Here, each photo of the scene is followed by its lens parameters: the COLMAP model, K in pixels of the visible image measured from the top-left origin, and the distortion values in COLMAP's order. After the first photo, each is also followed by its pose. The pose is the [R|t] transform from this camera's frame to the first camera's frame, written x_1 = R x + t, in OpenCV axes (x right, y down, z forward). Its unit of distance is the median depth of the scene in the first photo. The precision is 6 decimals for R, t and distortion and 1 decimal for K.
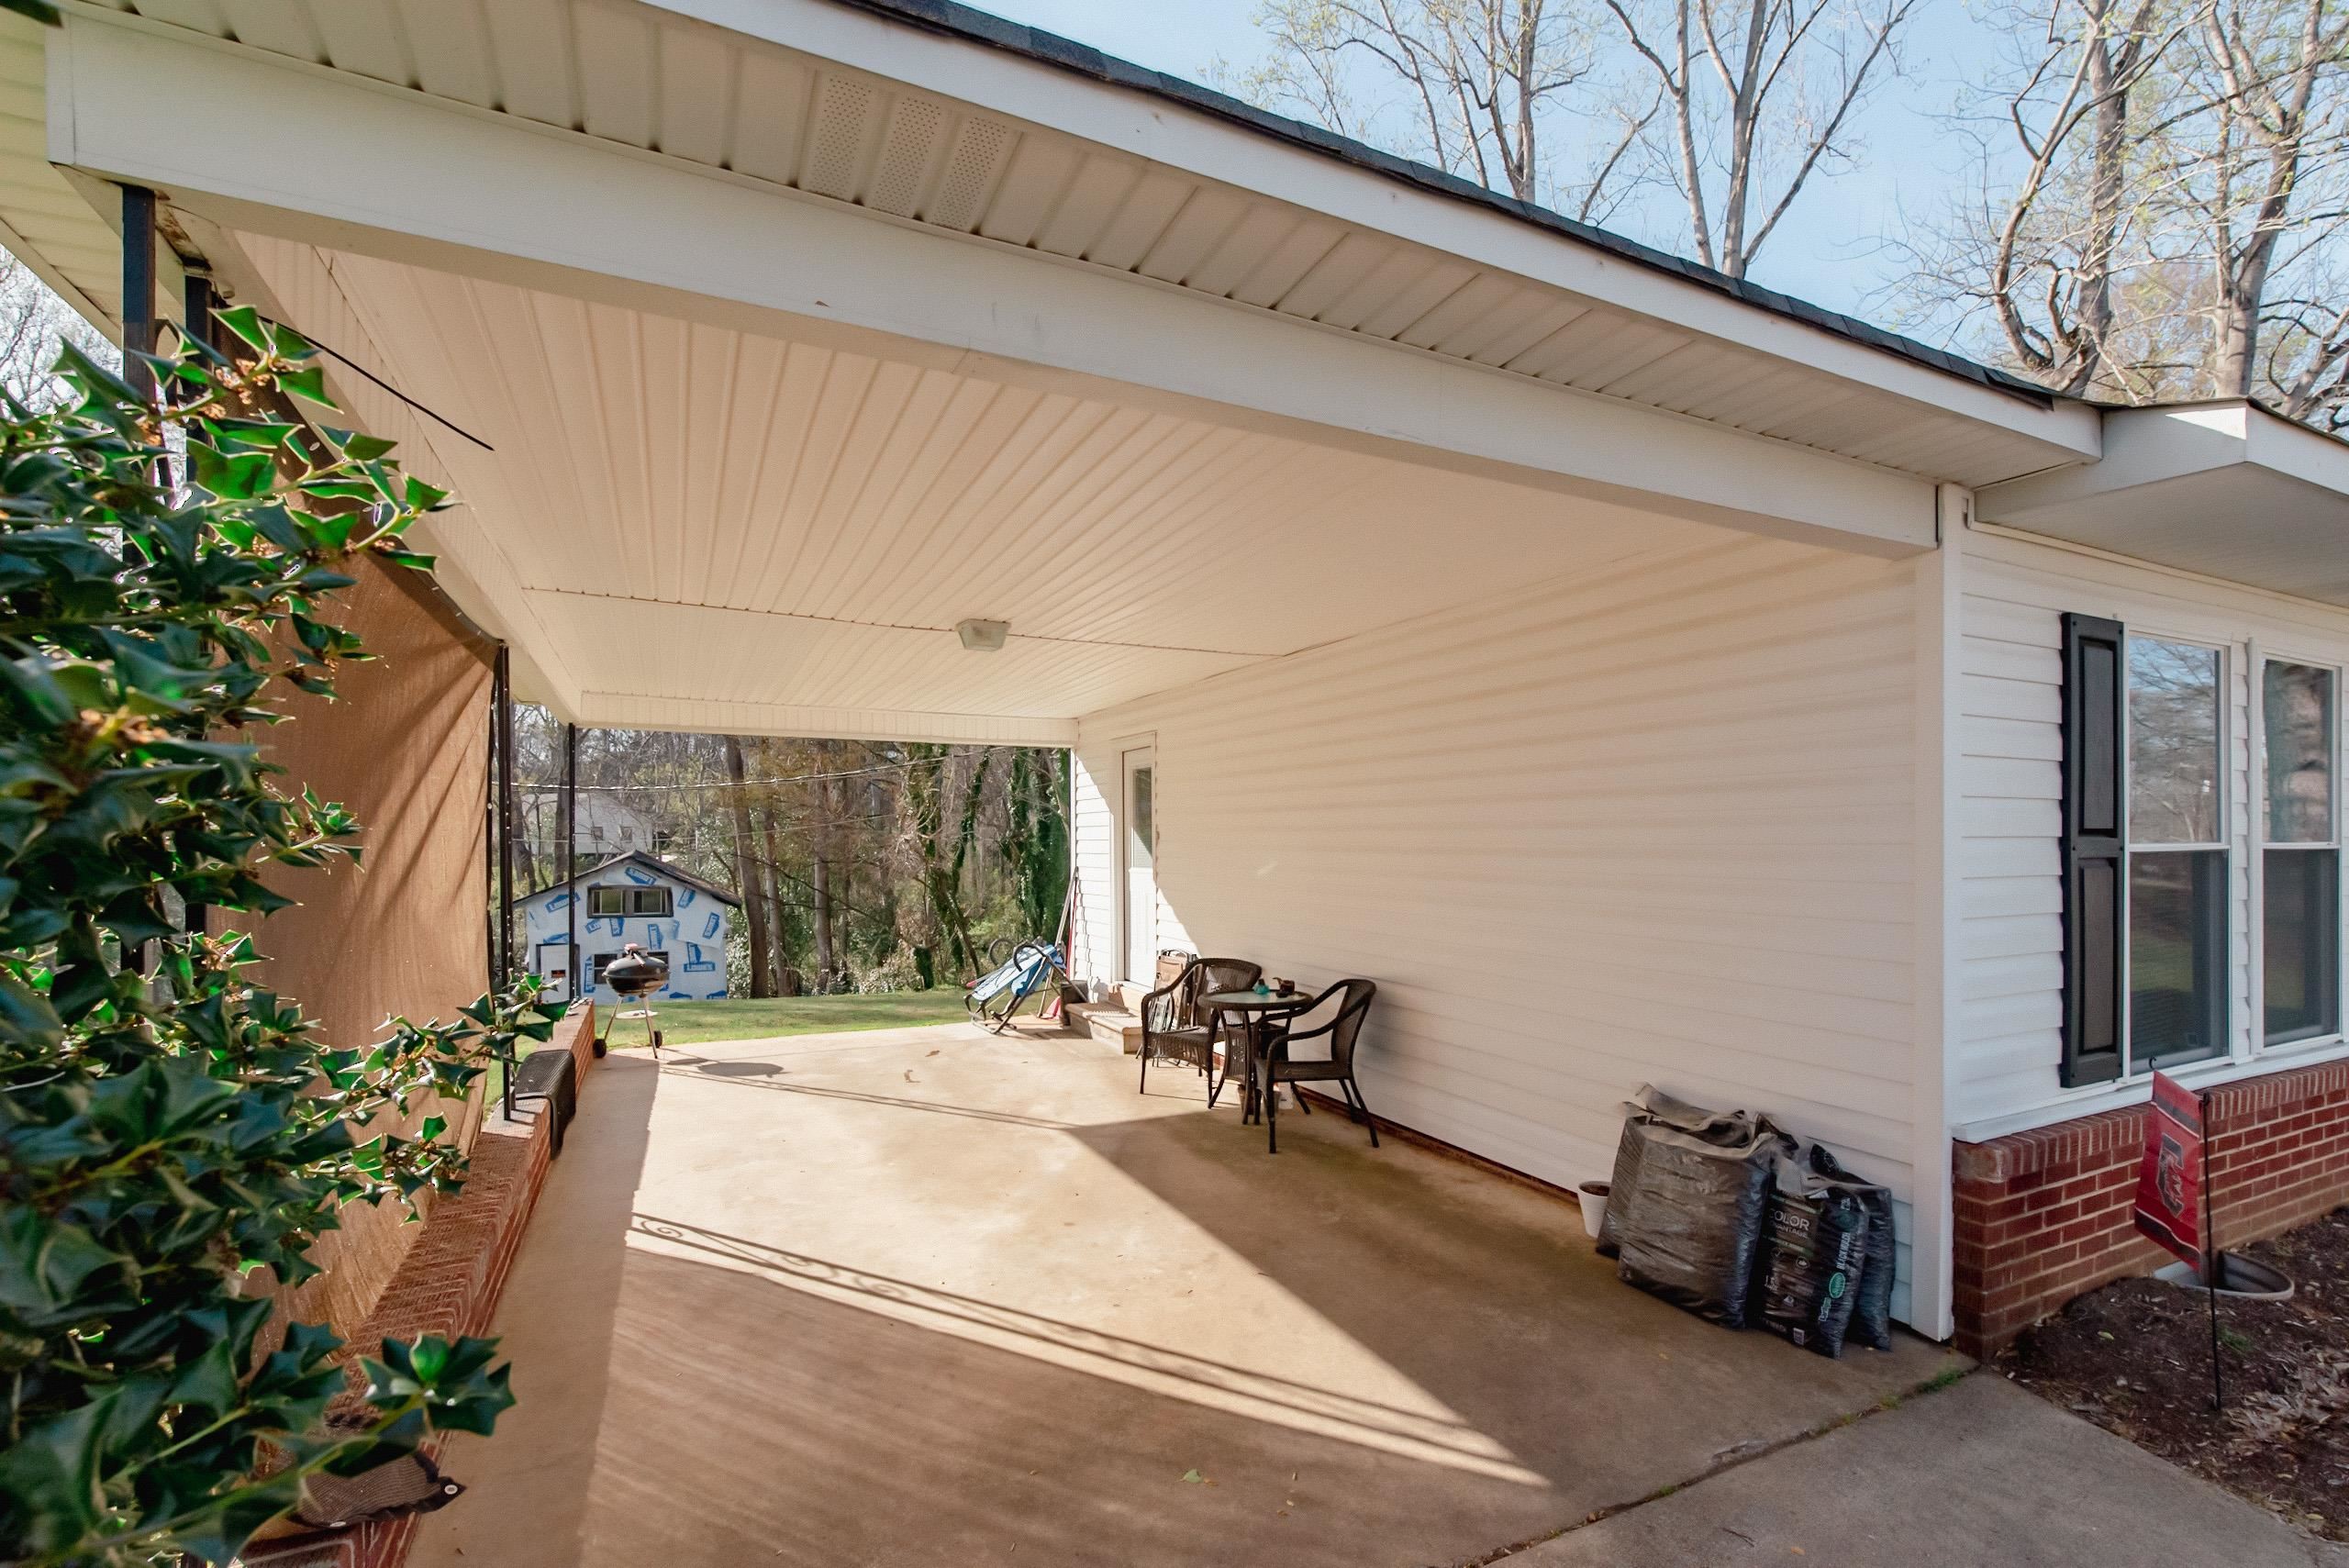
lens RADIAL K [[1049.4, 0, 1180.6], [0, 1049.4, 889.8], [0, 0, 1]] dist [0.001895, 0.000158]
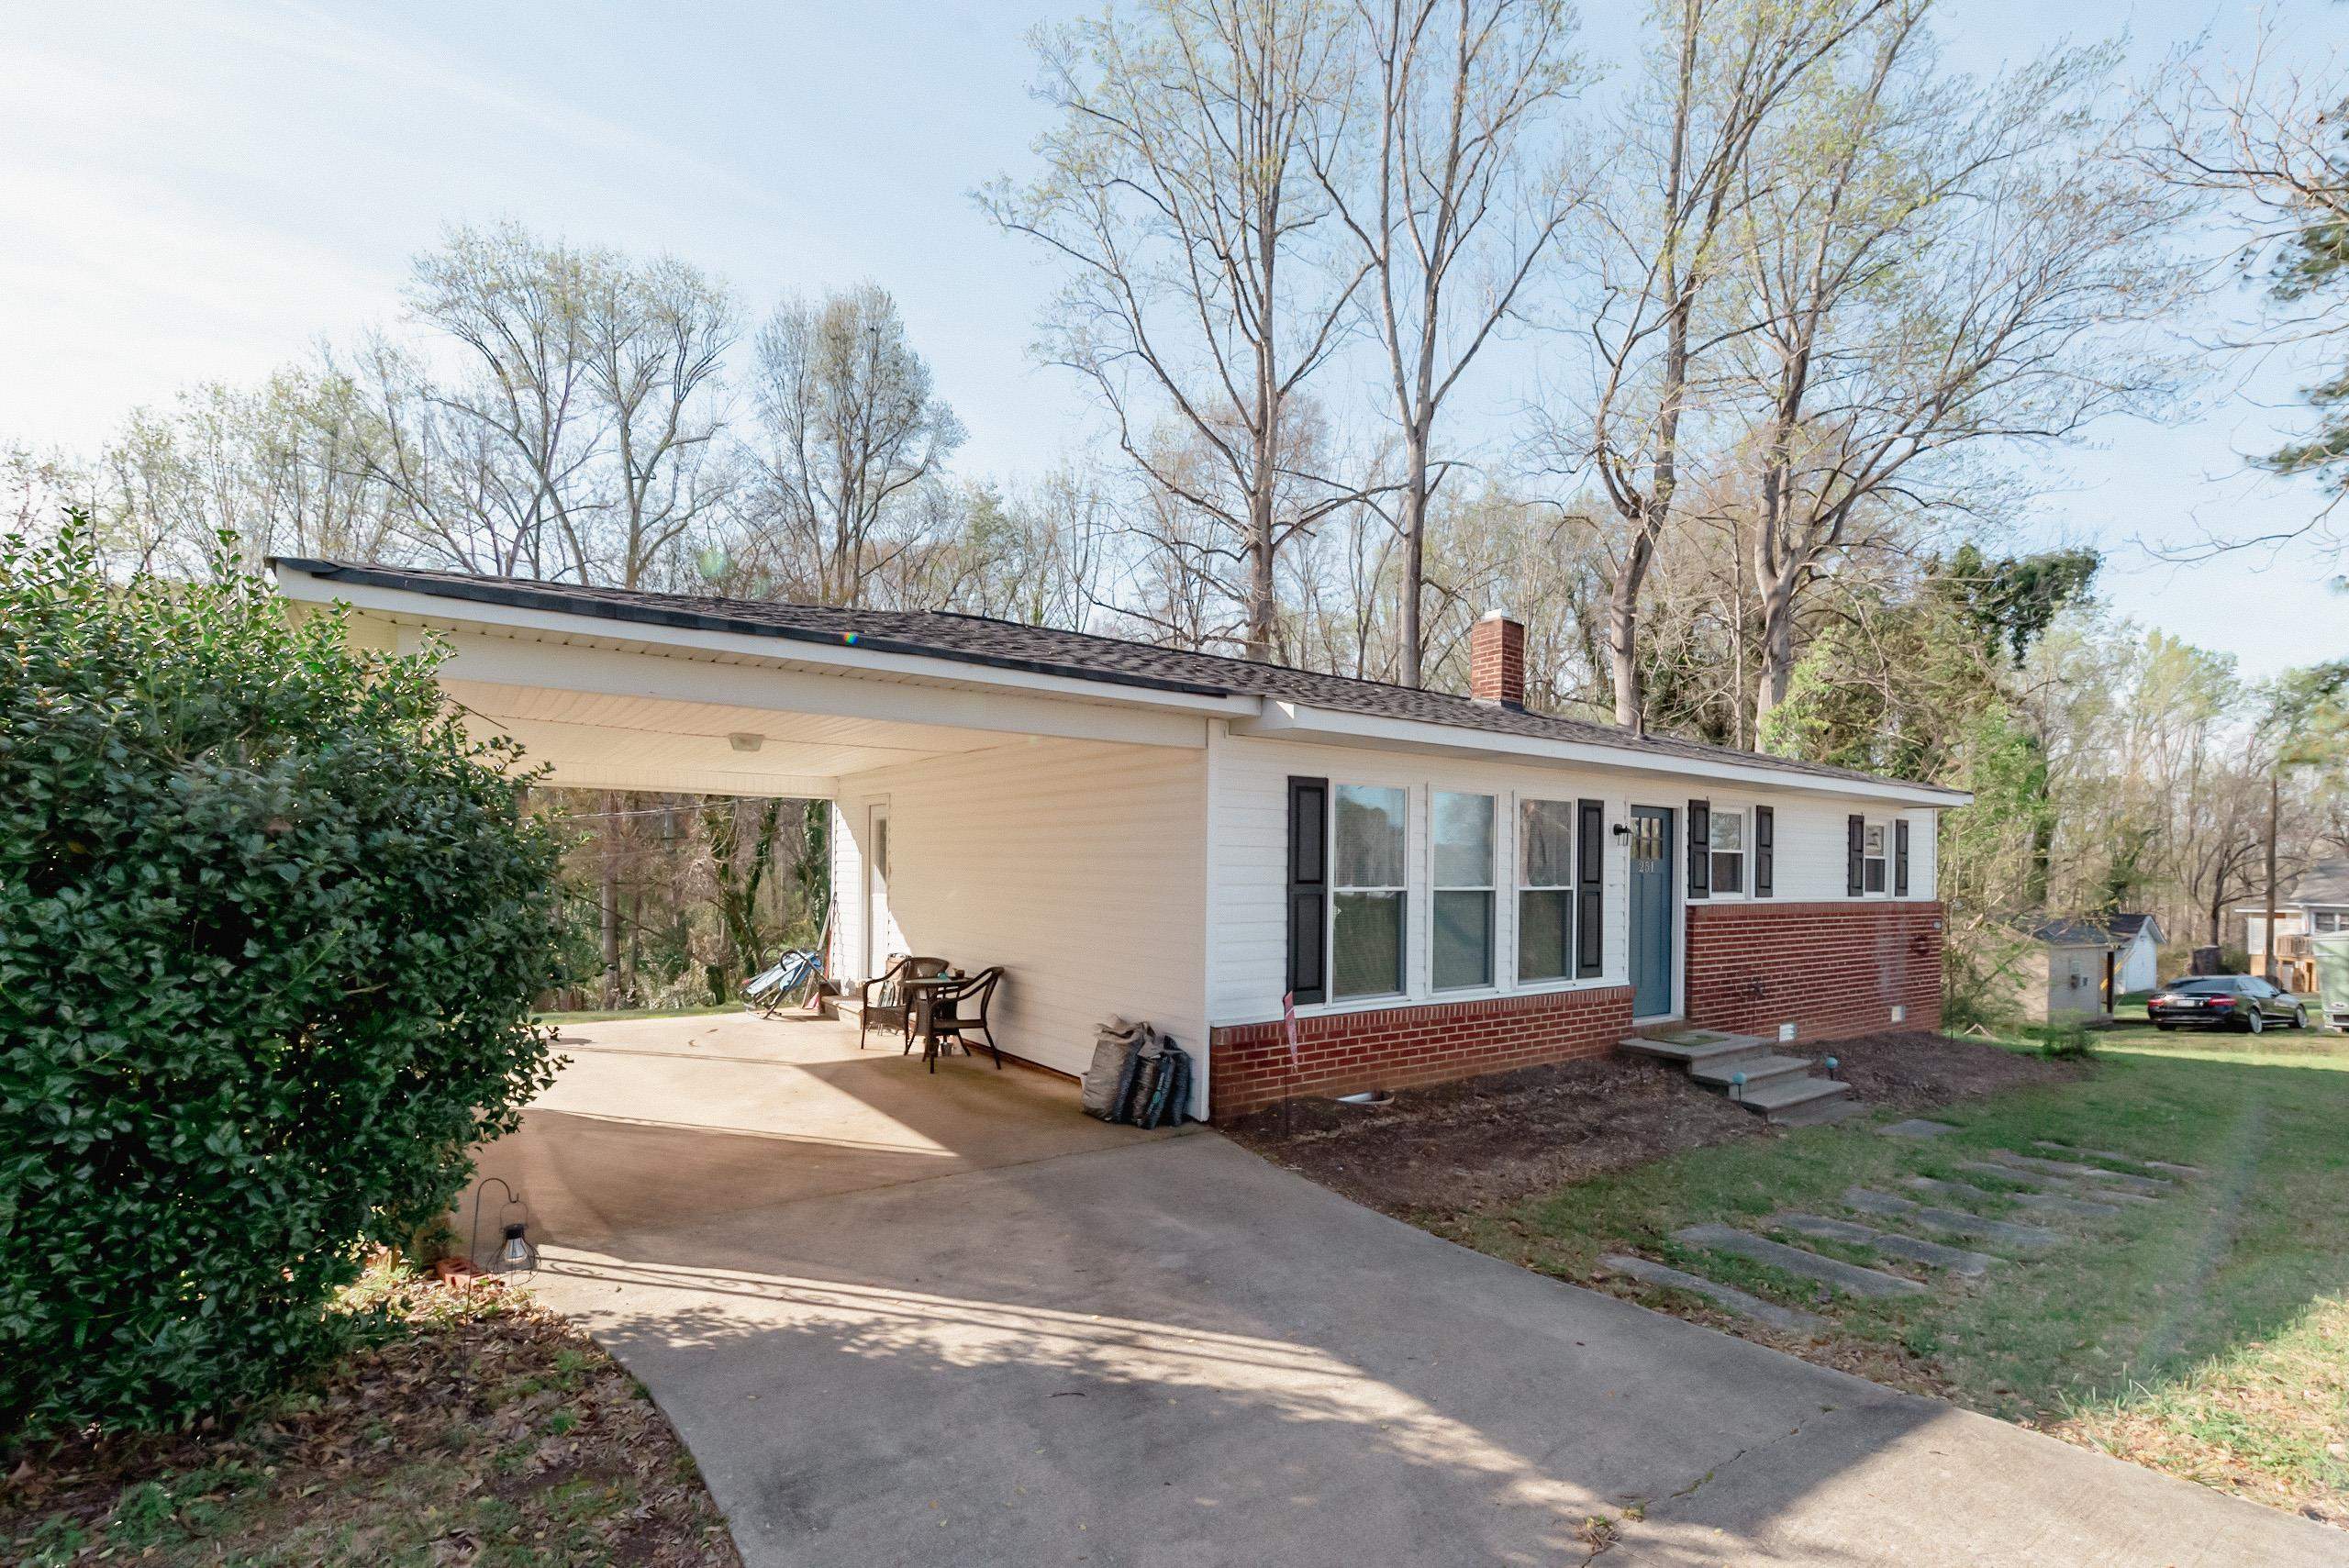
lens RADIAL K [[1049.4, 0, 1180.6], [0, 1049.4, 889.8], [0, 0, 1]] dist [0.001895, 0.000158]
pose [[0.985278, 0.011086, 0.170598, 0.155644], [-0.007019, 0.999677, -0.024420, 0.006432], [-0.170814, 0.022863, 0.985038, -0.542239]]
